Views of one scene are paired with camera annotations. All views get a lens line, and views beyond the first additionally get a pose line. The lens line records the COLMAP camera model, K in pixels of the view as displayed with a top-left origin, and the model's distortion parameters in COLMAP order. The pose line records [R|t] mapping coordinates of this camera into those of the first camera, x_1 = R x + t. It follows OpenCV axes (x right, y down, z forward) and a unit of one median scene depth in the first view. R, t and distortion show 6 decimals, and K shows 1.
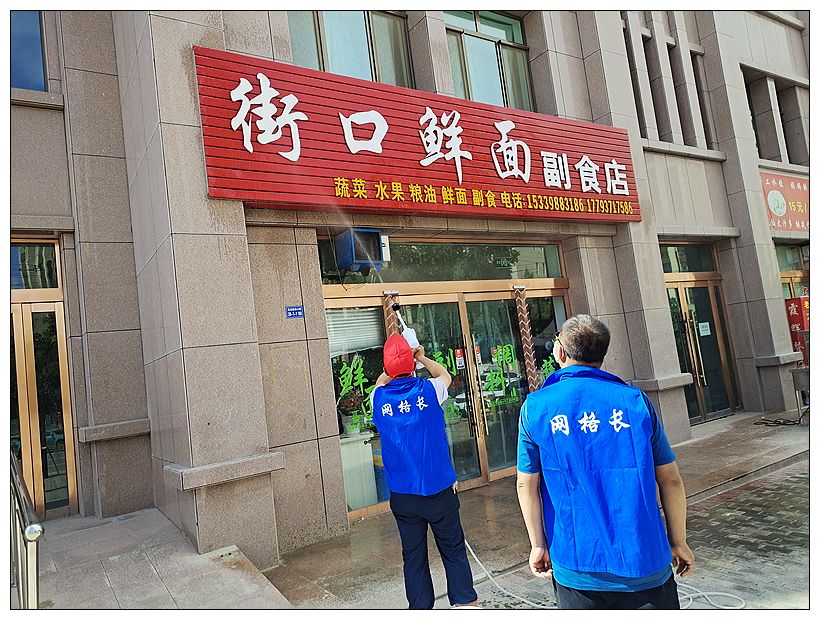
lens RADIAL K [[620.7, 0, 412.3], [0, 620.7, 308.8], [0, 0, 1]] dist [0.046792, -0.012971]
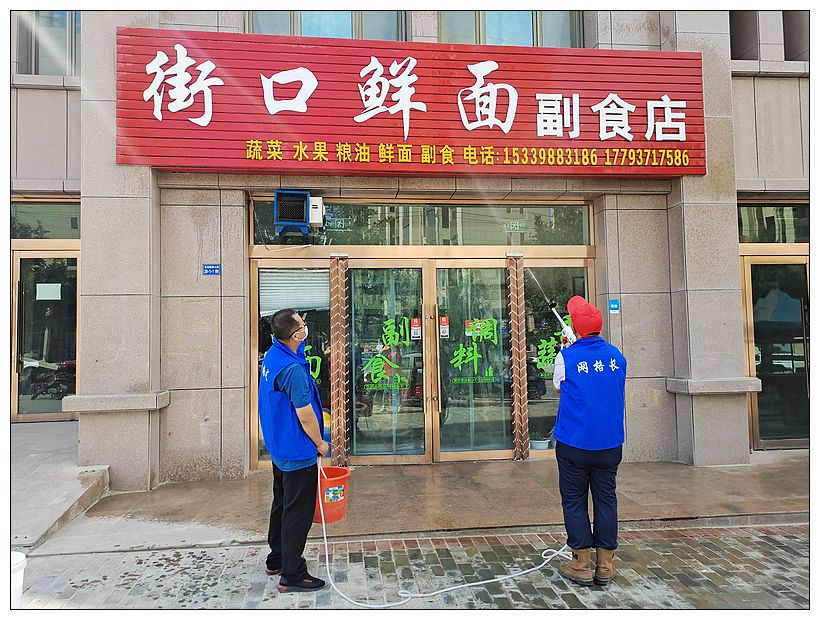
lens RADIAL K [[620.7, 0, 411.9], [0, 620.7, 310.0], [0, 0, 1]] dist [0.046792, -0.012971]
pose [[0.877857, 0.086316, -0.471080, 0.551001], [-0.049410, 0.994699, 0.090184, -0.034484], [0.476367, -0.055893, 0.877468, 0.187459]]
